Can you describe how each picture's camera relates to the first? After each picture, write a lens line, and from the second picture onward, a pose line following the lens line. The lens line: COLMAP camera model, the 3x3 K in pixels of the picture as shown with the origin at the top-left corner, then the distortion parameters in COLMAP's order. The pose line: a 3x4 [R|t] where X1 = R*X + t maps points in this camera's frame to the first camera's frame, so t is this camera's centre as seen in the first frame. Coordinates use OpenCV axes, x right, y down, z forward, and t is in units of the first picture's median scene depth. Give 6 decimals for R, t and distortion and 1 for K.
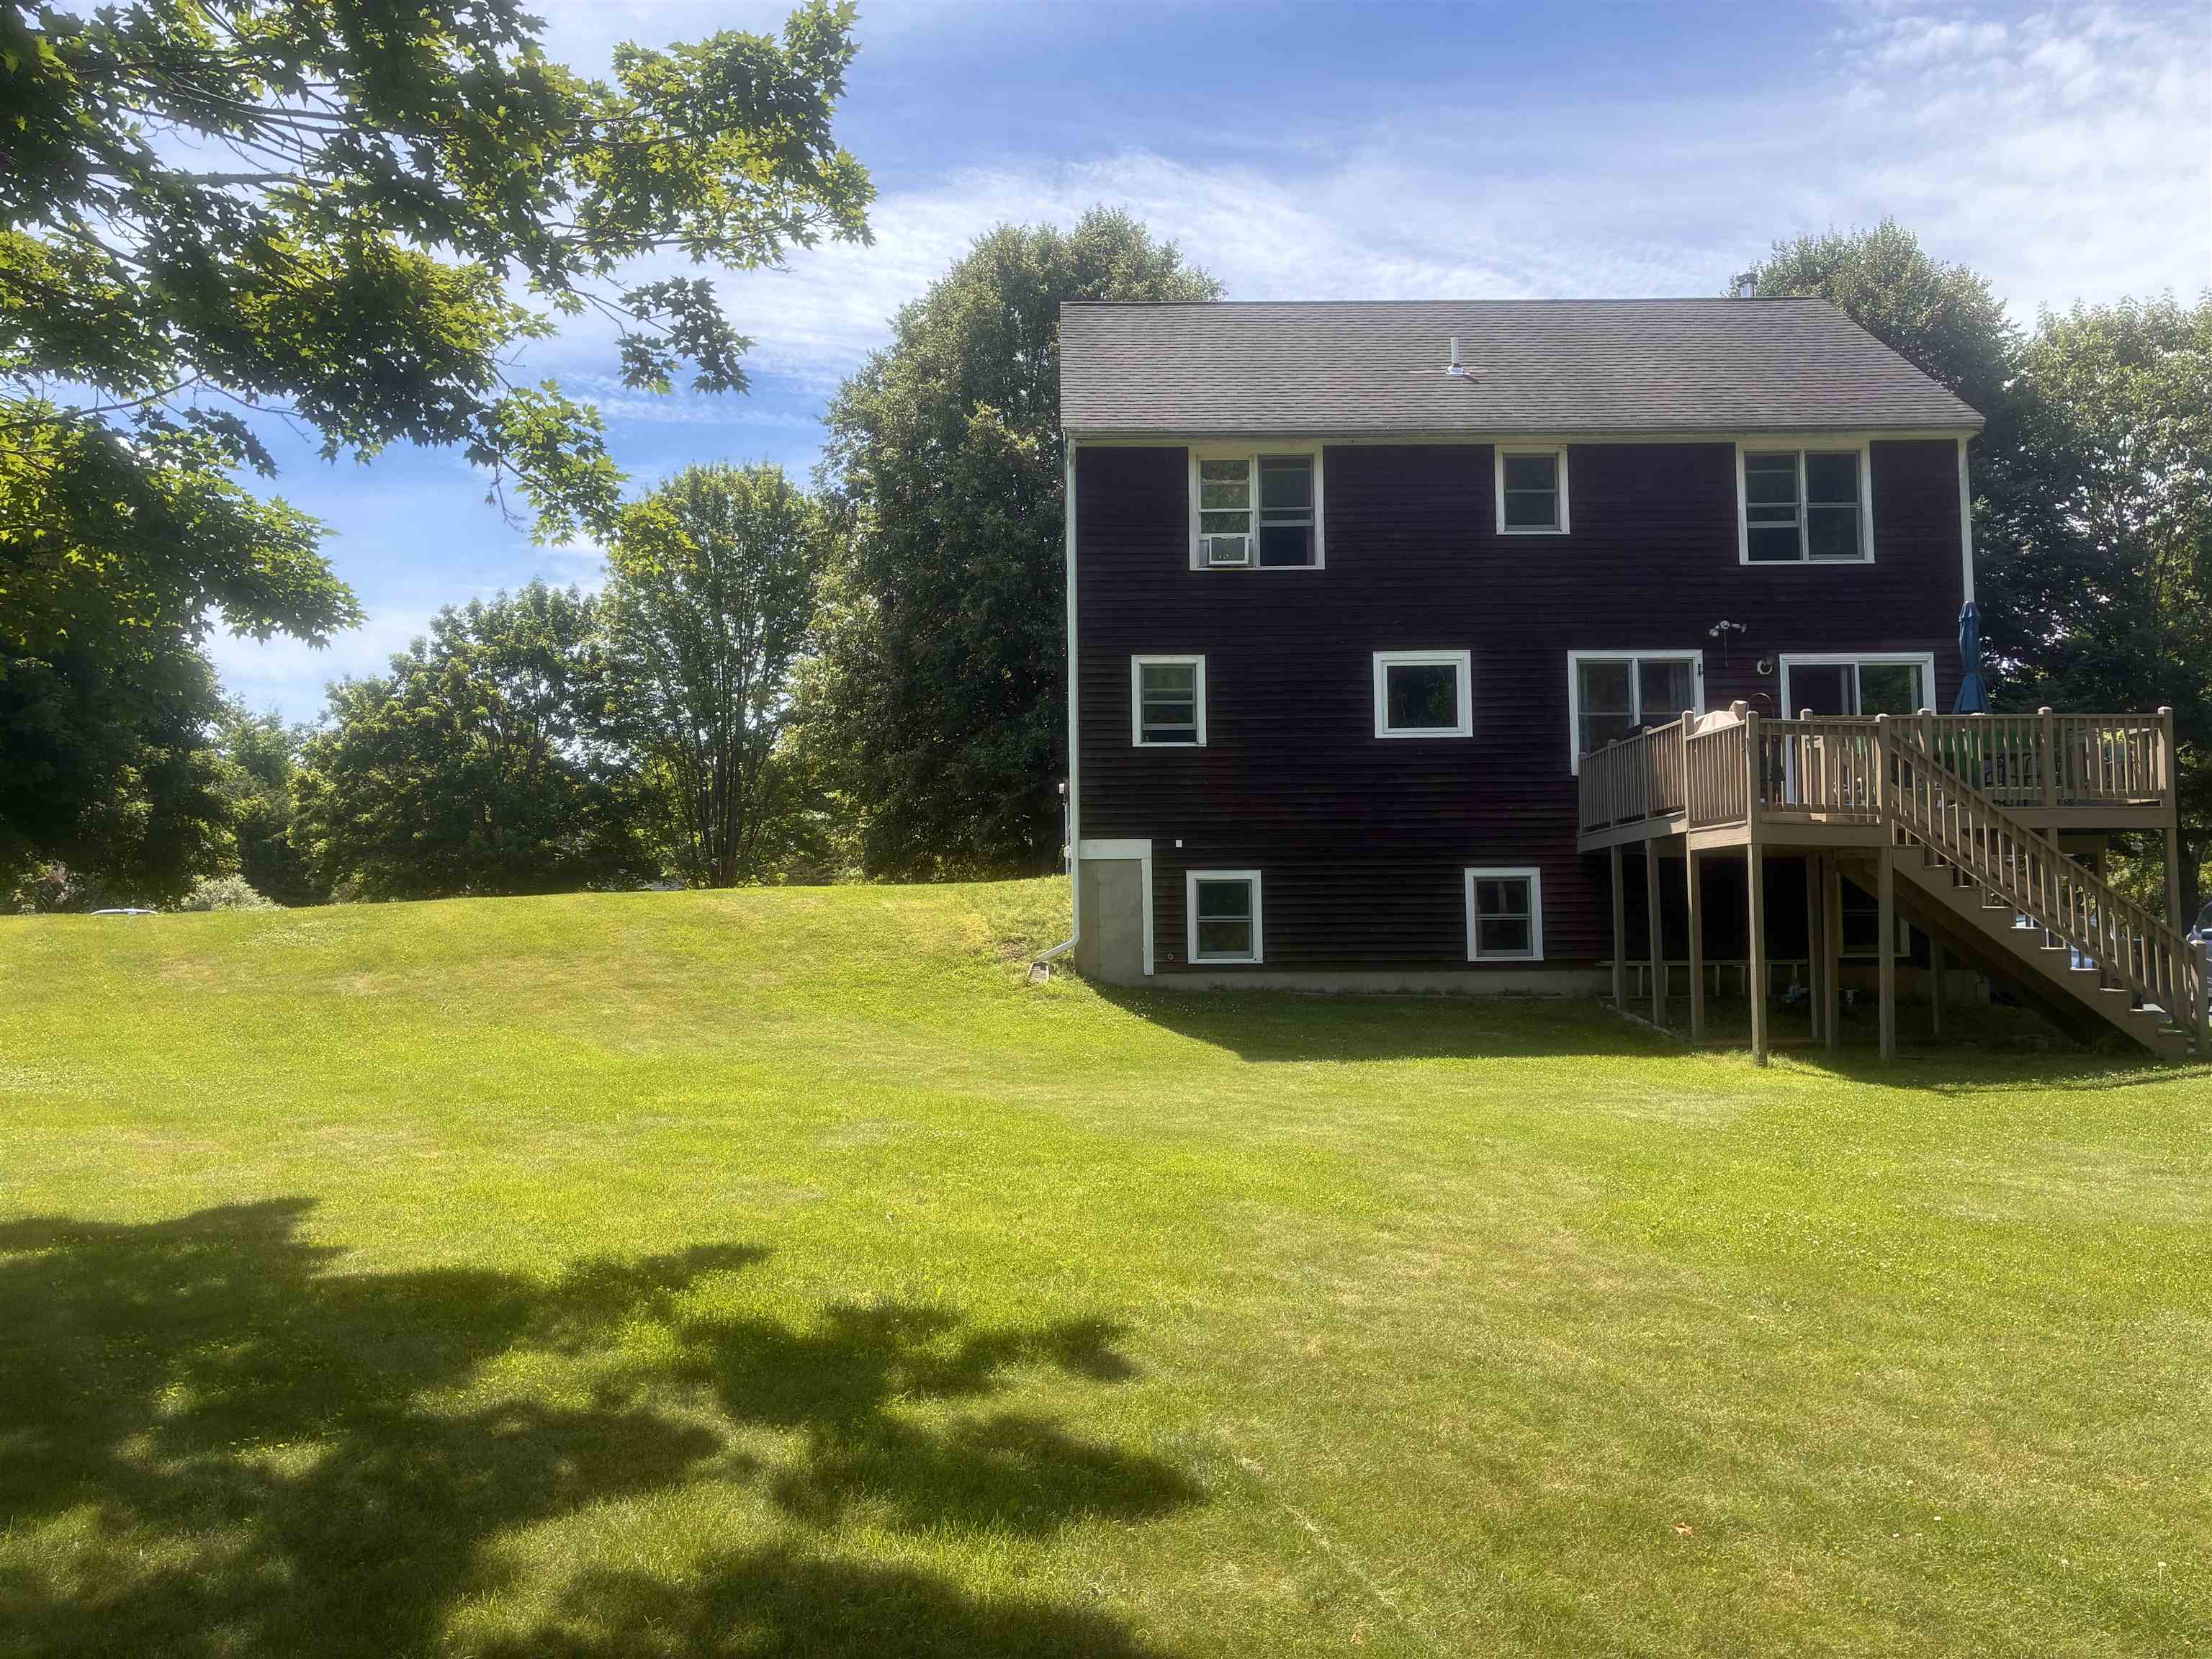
lens RADIAL K [[1678.6, 0, 1096.5], [0, 1678.6, 832.0], [0, 0, 1]] dist [0.018026, -0.030294]
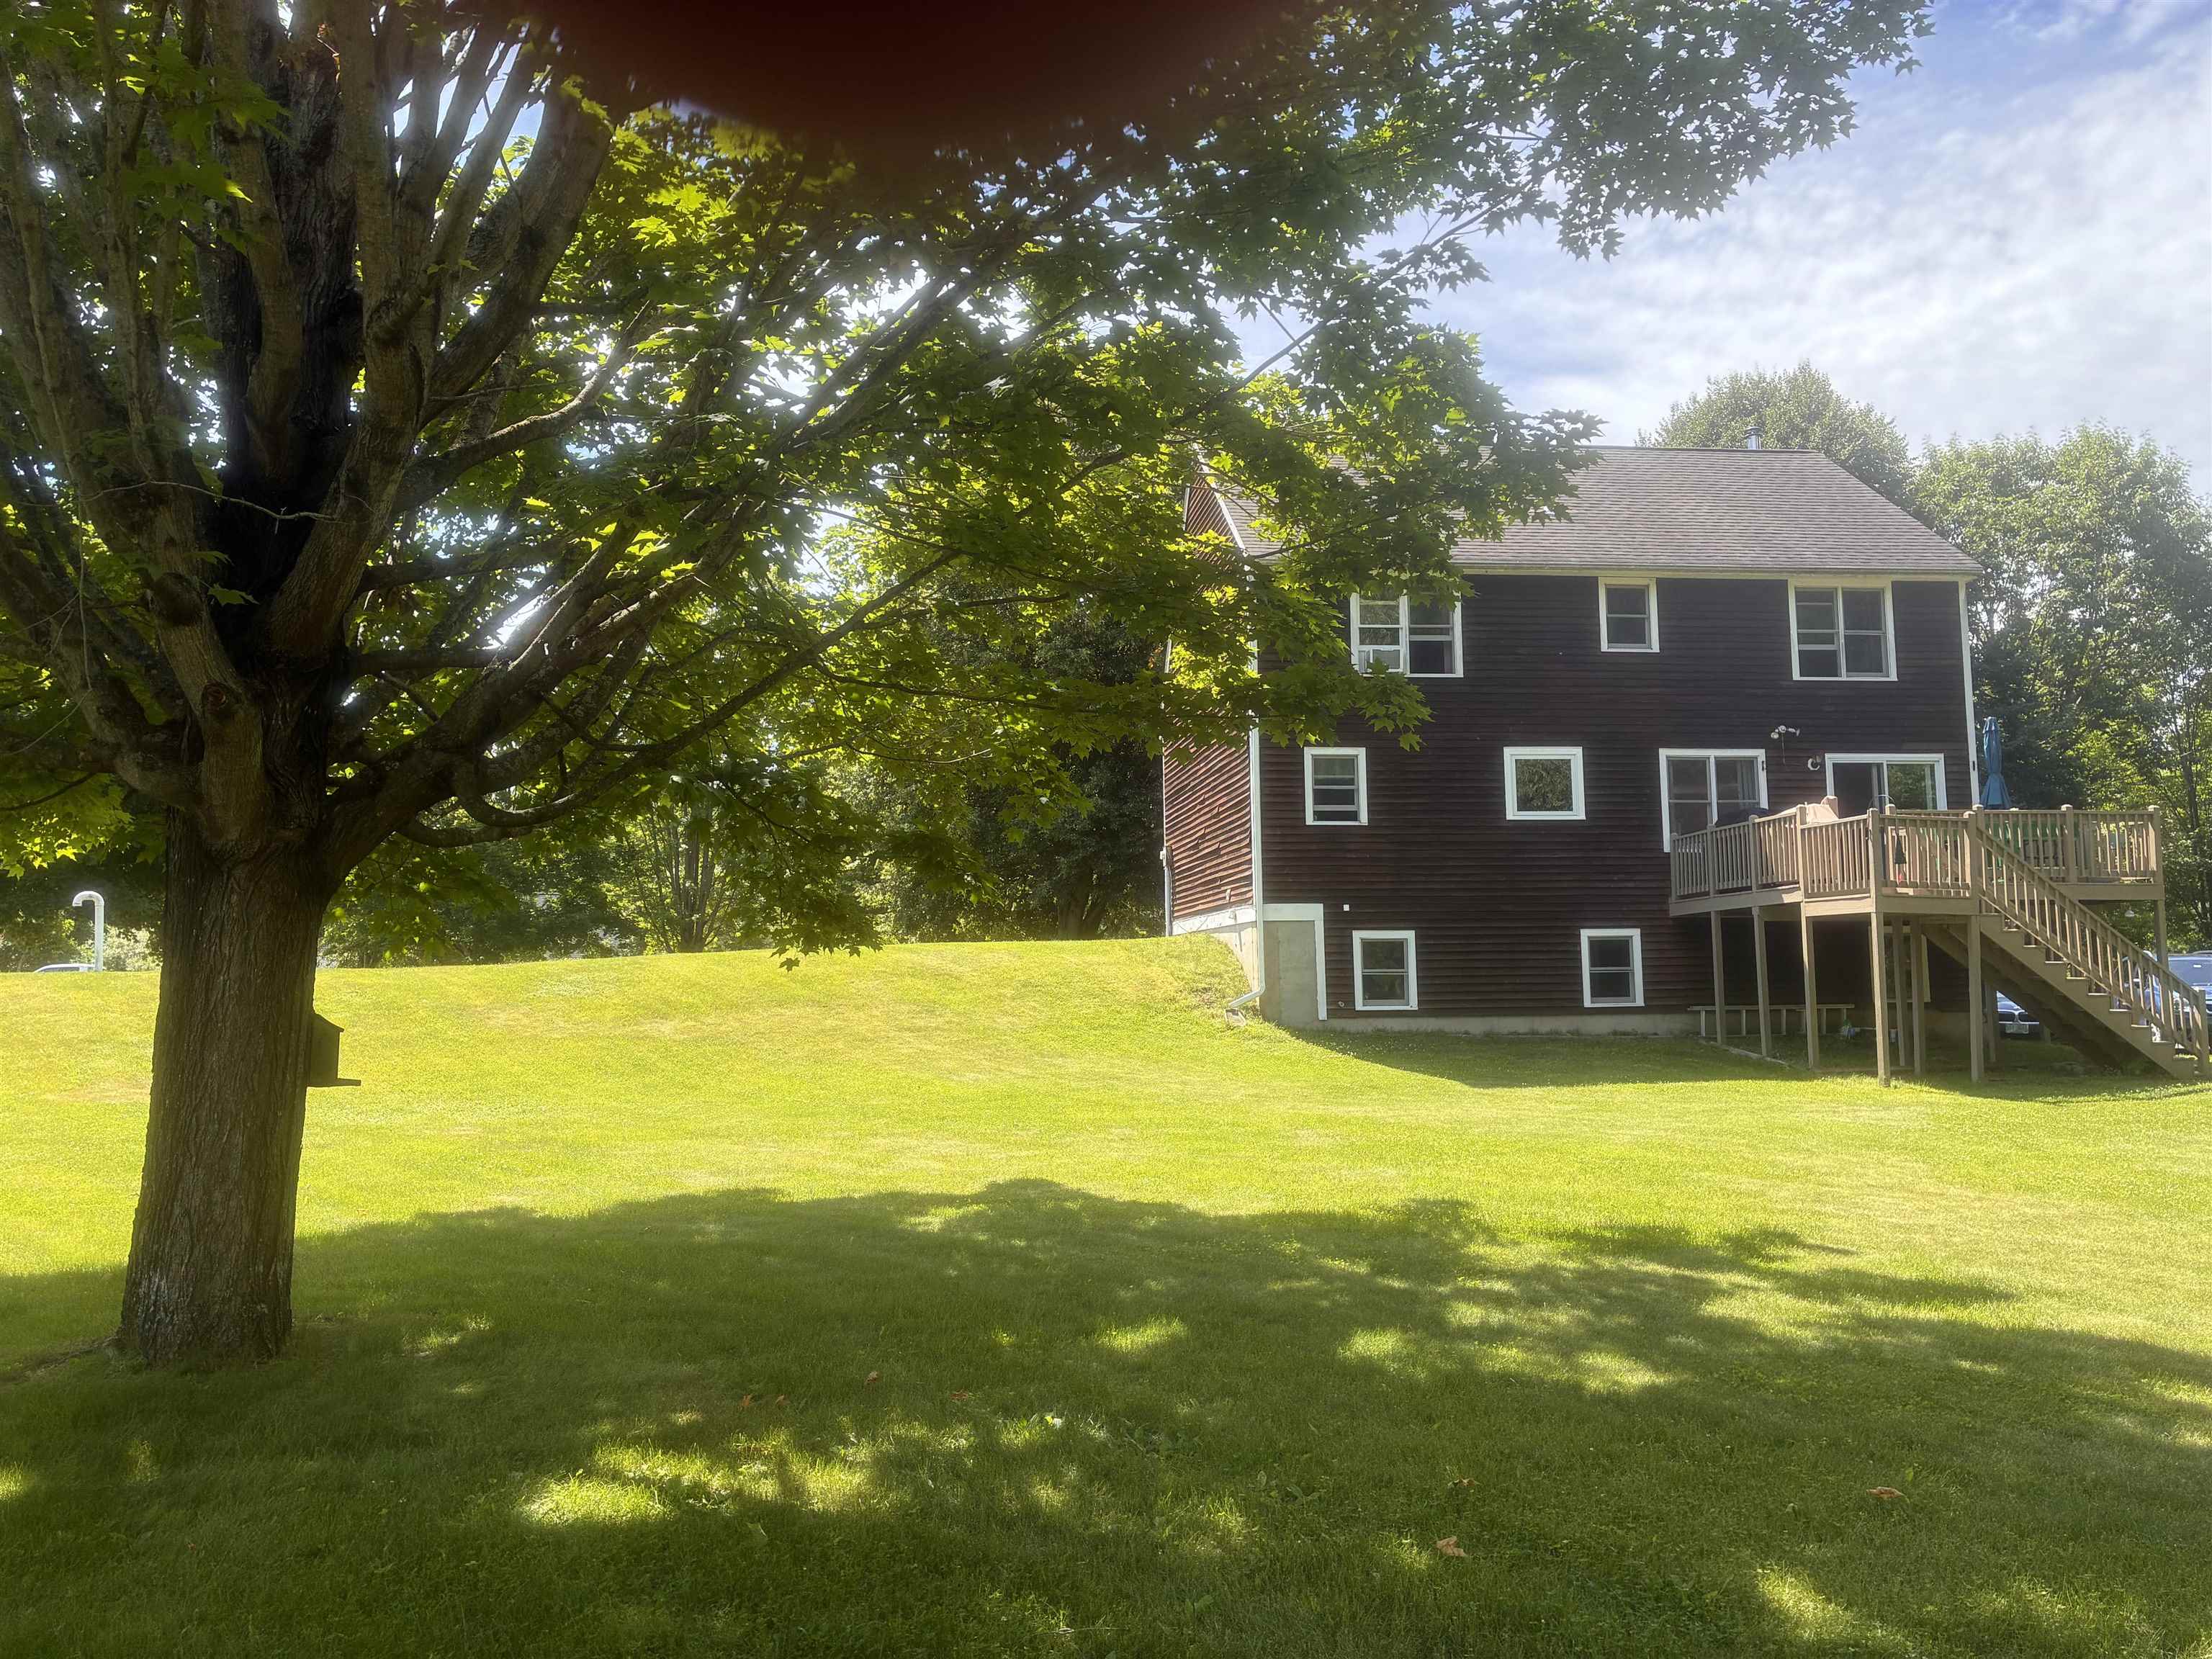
lens RADIAL K [[1678.6, 0, 1109.9], [0, 1678.6, 827.9], [0, 0, 1]] dist [0.018026, -0.030294]
pose [[0.993824, 0.008801, 0.110621, -0.245388], [-0.005052, 0.999405, -0.034123, -0.007995], [-0.110855, 0.033353, 0.993277, -0.153038]]
